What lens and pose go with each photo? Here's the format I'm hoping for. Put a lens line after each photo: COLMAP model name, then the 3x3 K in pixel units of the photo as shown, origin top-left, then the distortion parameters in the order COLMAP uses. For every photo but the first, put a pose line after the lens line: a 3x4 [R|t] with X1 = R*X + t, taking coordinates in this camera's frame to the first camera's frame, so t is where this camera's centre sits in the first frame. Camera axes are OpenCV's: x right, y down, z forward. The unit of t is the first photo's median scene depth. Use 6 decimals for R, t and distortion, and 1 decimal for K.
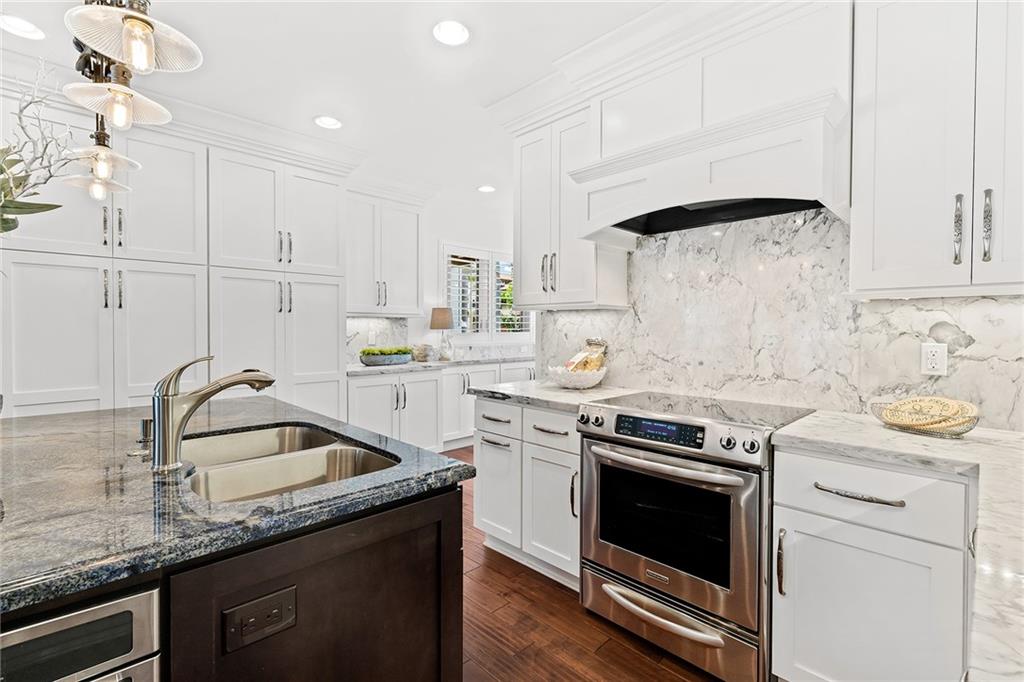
lens RADIAL K [[464.0, 0, 510.3], [0, 464.0, 334.4], [0, 0, 1]] dist [-0.000906, 0.000346]
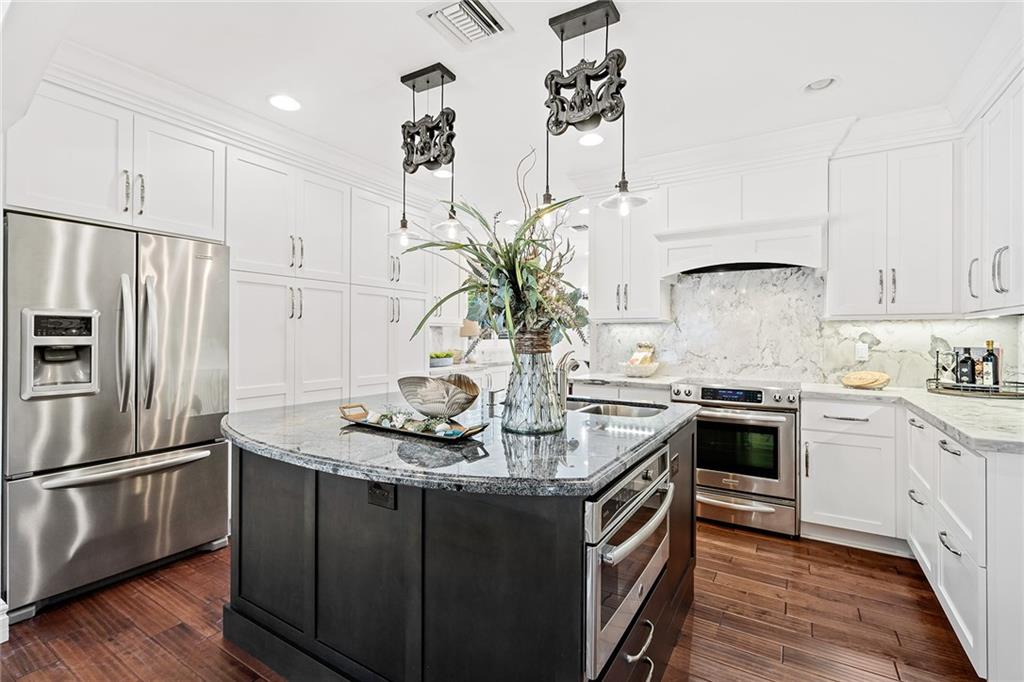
lens RADIAL K [[464.0, 0, 510.3], [0, 464.0, 334.4], [0, 0, 1]] dist [-0.000906, 0.000346]
pose [[0.971557, 0.002374, 0.236794, -0.594086], [0.001878, 0.999841, -0.017728, 0.008139], [-0.236798, 0.017668, 0.971398, -0.318544]]
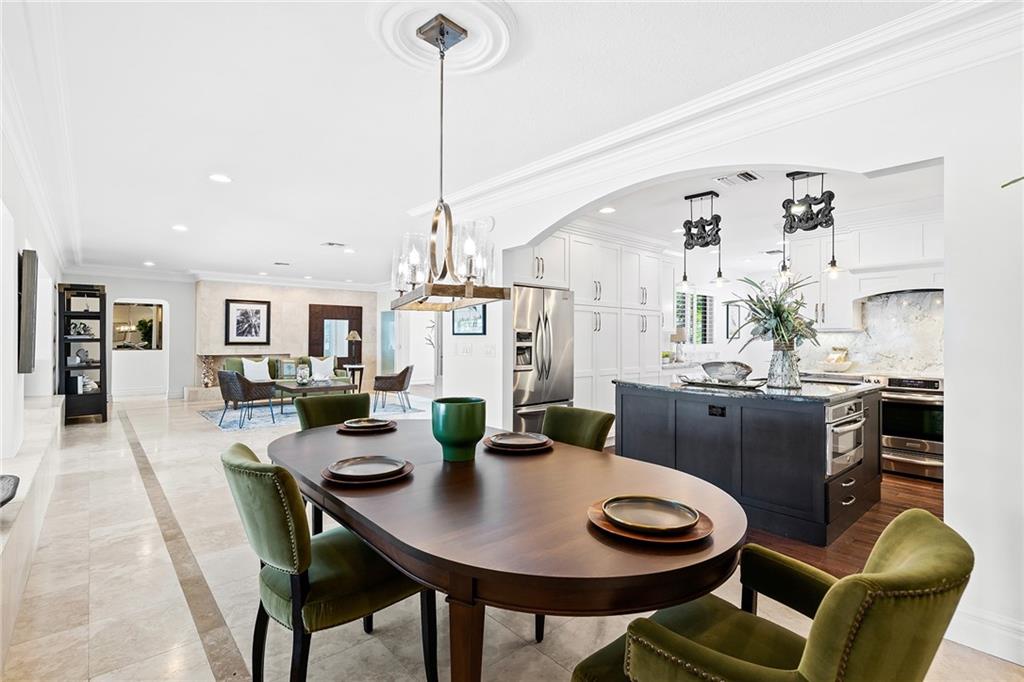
lens RADIAL K [[485.7, 0, 514.5], [0, 485.7, 334.2], [0, 0, 1]] dist [0.015925, 0.000614]
pose [[0.999076, 0.001486, -0.042959, -1.119113], [-0.002631, 0.999643, -0.026592, 0.015278], [0.042904, 0.026680, 0.998723, -1.122941]]
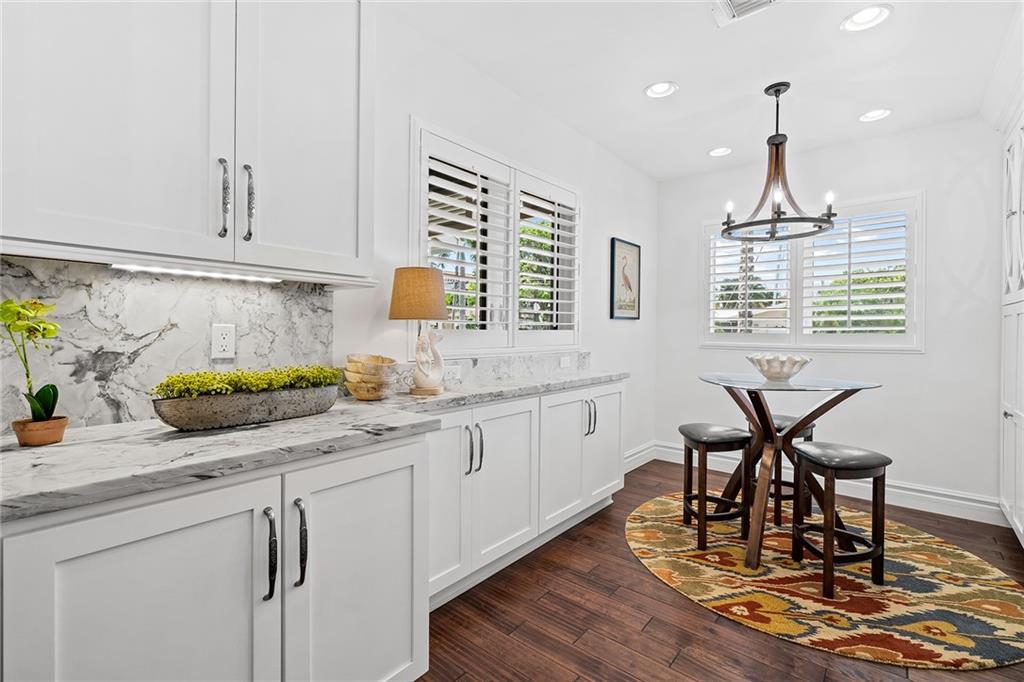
lens RADIAL K [[464.0, 0, 510.3], [0, 464.0, 334.4], [0, 0, 1]] dist [-0.000906, 0.000346]
pose [[0.995162, 0.005728, 0.098076, -0.192787], [-0.005378, 0.999978, -0.003837, 0.005459], [-0.098096, 0.003291, 0.995172, 1.050296]]
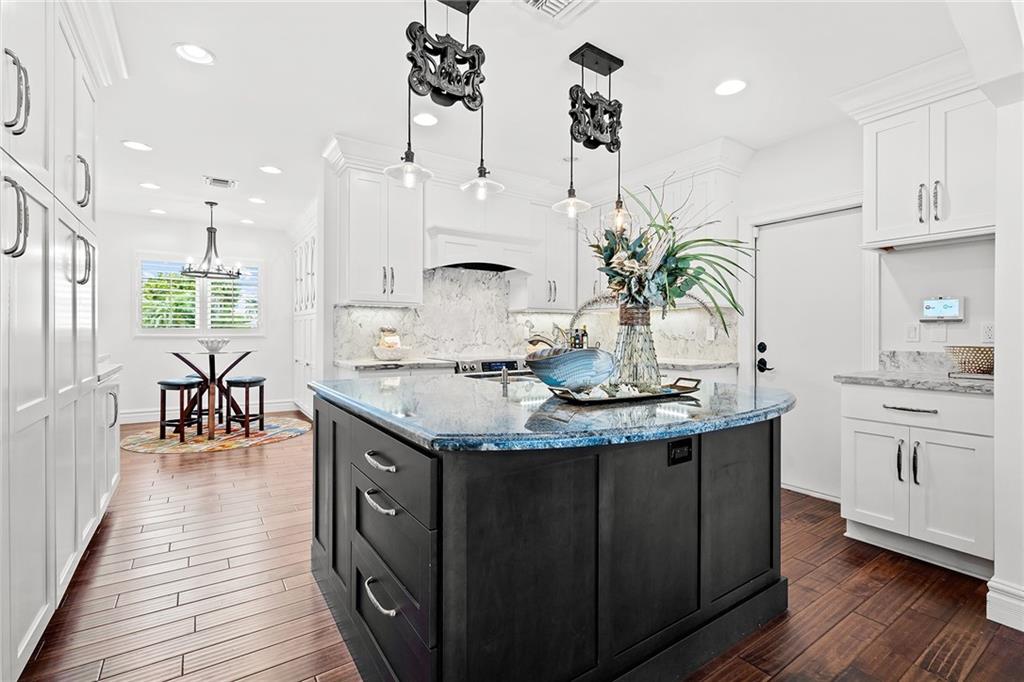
lens RADIAL K [[462.7, 0, 512.9], [0, 462.7, 332.9], [0, 0, 1]] dist [-0.018500, -0.000083]
pose [[0.175446, -0.002212, 0.984487, -1.240940], [0.010866, 0.999941, 0.000310, 0.032842], [-0.984429, 0.010643, 0.175460, 0.374982]]
